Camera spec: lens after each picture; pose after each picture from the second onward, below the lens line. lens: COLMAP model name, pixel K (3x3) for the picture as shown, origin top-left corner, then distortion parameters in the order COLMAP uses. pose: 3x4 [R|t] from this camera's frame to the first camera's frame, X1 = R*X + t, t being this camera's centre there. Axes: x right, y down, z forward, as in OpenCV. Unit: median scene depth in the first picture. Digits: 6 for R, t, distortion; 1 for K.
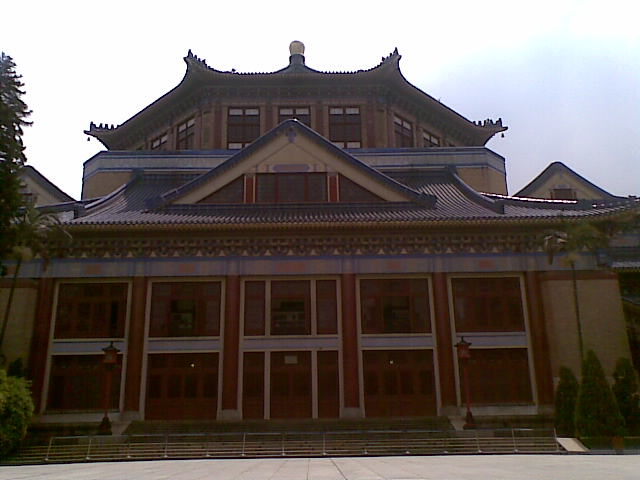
lens RADIAL K [[619.0, 0, 323.5], [0, 619.0, 246.7], [0, 0, 1]] dist [0.023557, -0.002331]
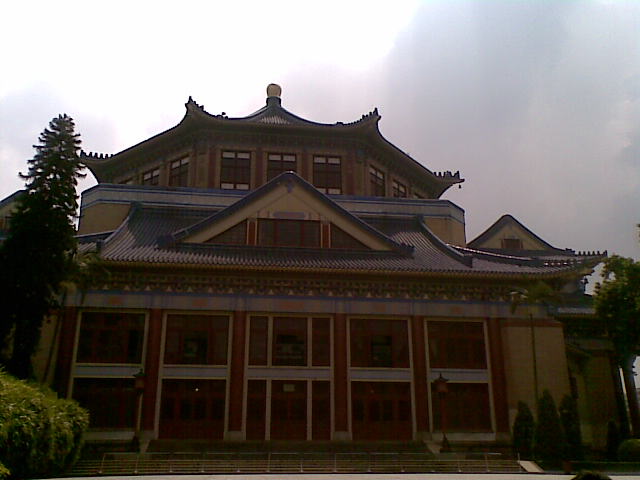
lens RADIAL K [[623.2, 0, 320.0], [0, 623.2, 240.0], [0, 0, 1]] dist [0.023872, 0.004488]
pose [[0.993370, 0.053199, 0.101915, -0.122578], [-0.049254, 0.997951, -0.040840, -0.043236], [-0.103878, 0.035549, 0.993954, -0.151922]]
